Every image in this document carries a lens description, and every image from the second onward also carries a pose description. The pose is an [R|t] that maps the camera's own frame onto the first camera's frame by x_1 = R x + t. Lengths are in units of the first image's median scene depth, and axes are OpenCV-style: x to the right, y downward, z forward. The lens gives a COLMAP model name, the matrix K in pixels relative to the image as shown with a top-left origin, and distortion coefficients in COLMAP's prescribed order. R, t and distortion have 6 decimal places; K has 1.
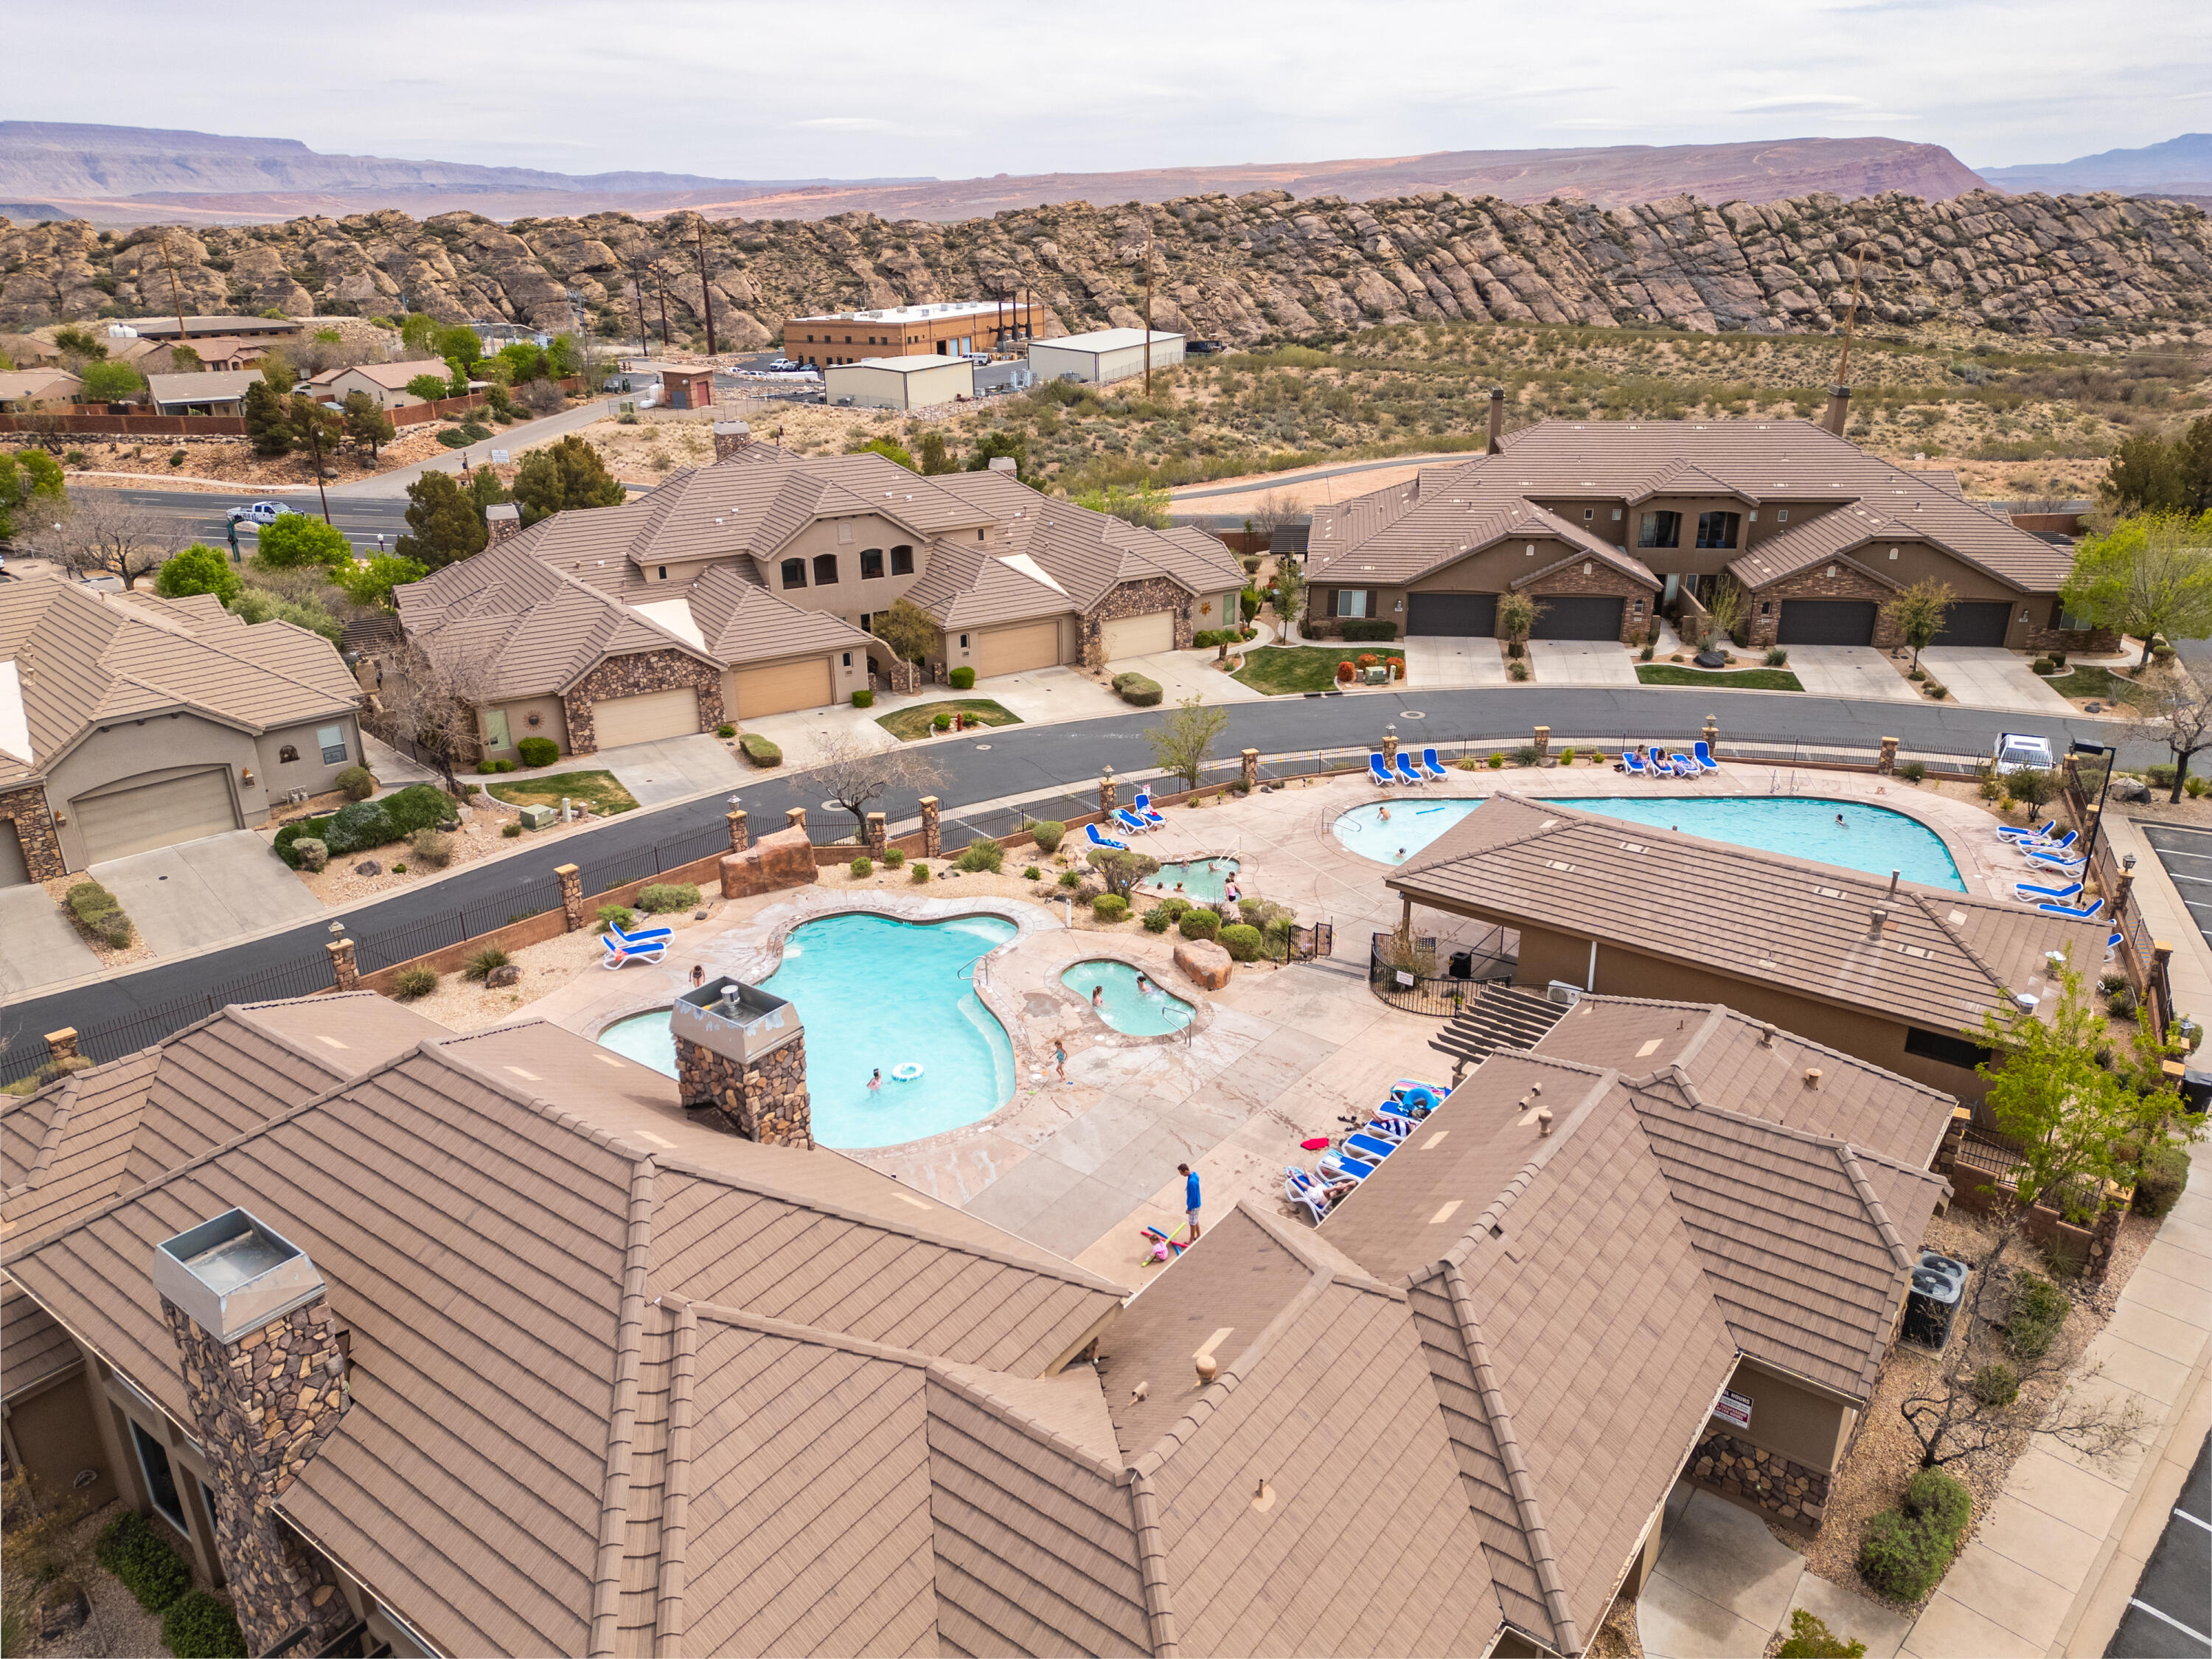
lens RADIAL K [[1552.0, 0, 1097.1], [0, 1552.0, 836.4], [0, 0, 1]] dist [0.066619, -0.061027]
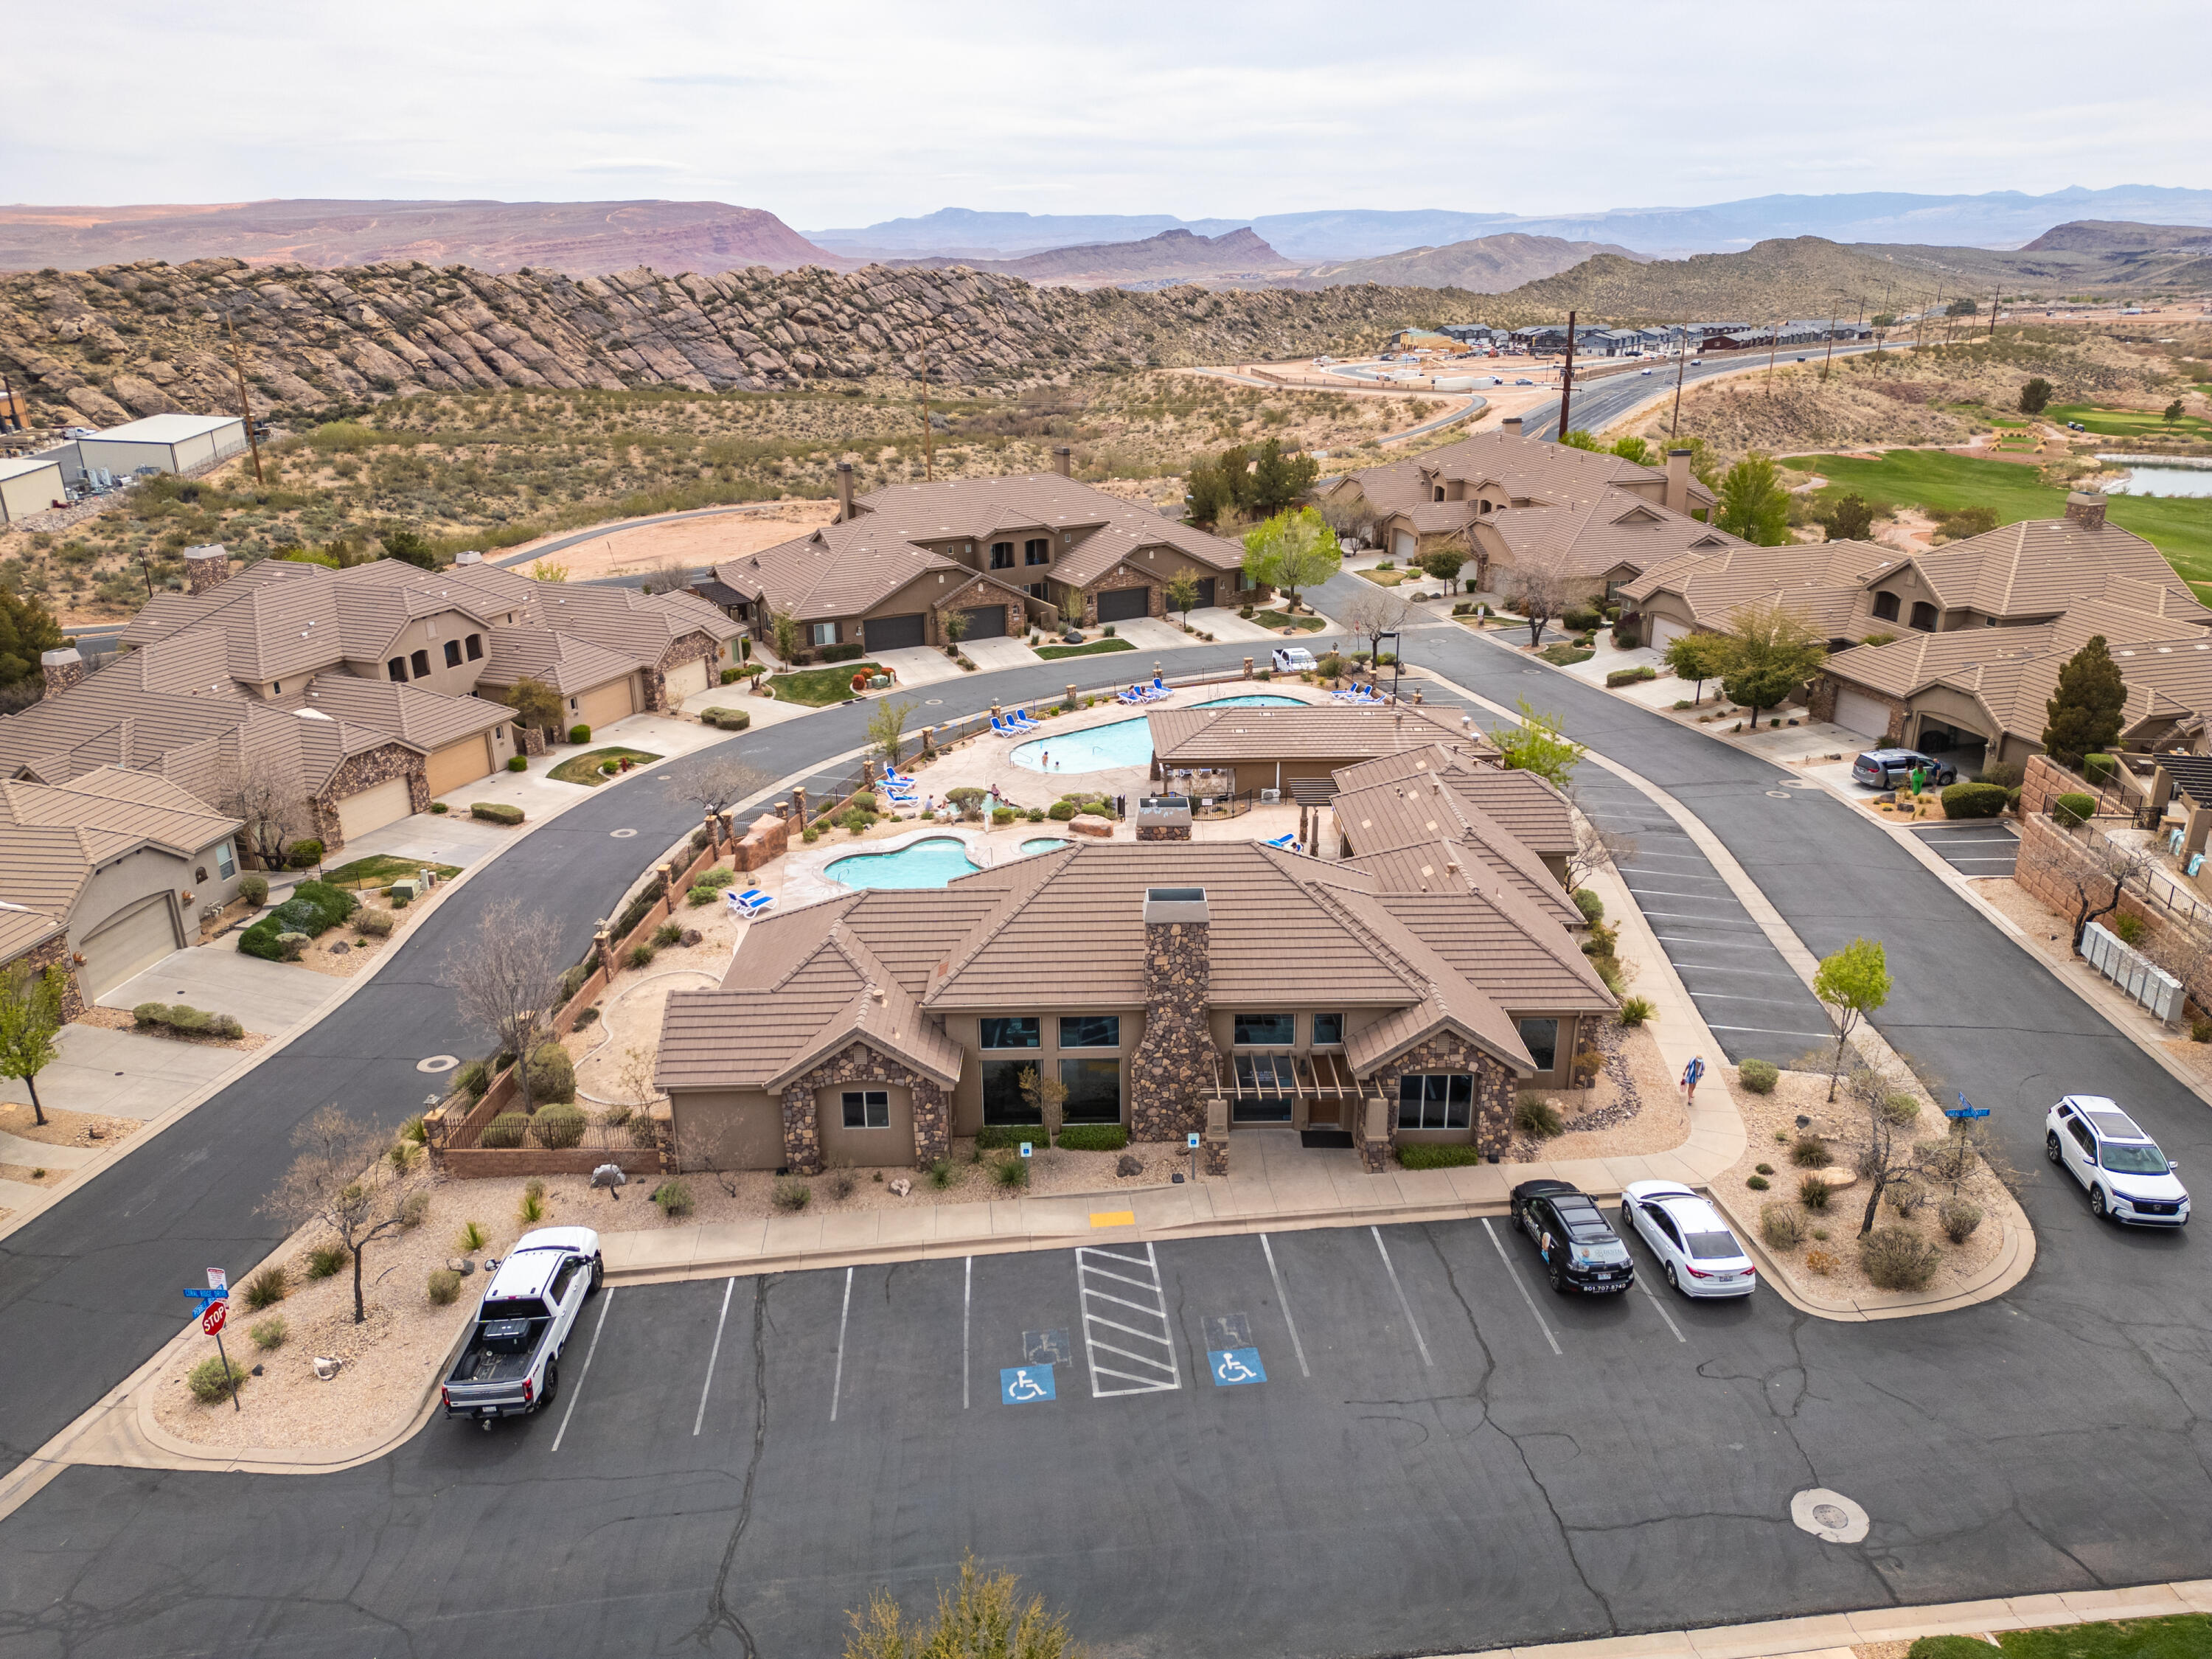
lens RADIAL K [[1552.0, 0, 1103.3], [0, 1552.0, 836.7], [0, 0, 1]] dist [0.066619, -0.061027]
pose [[0.795228, -0.209211, 0.569072, -0.418359], [0.226313, 0.973169, 0.041520, 0.012760], [-0.562489, 0.095771, 0.821239, -0.175876]]
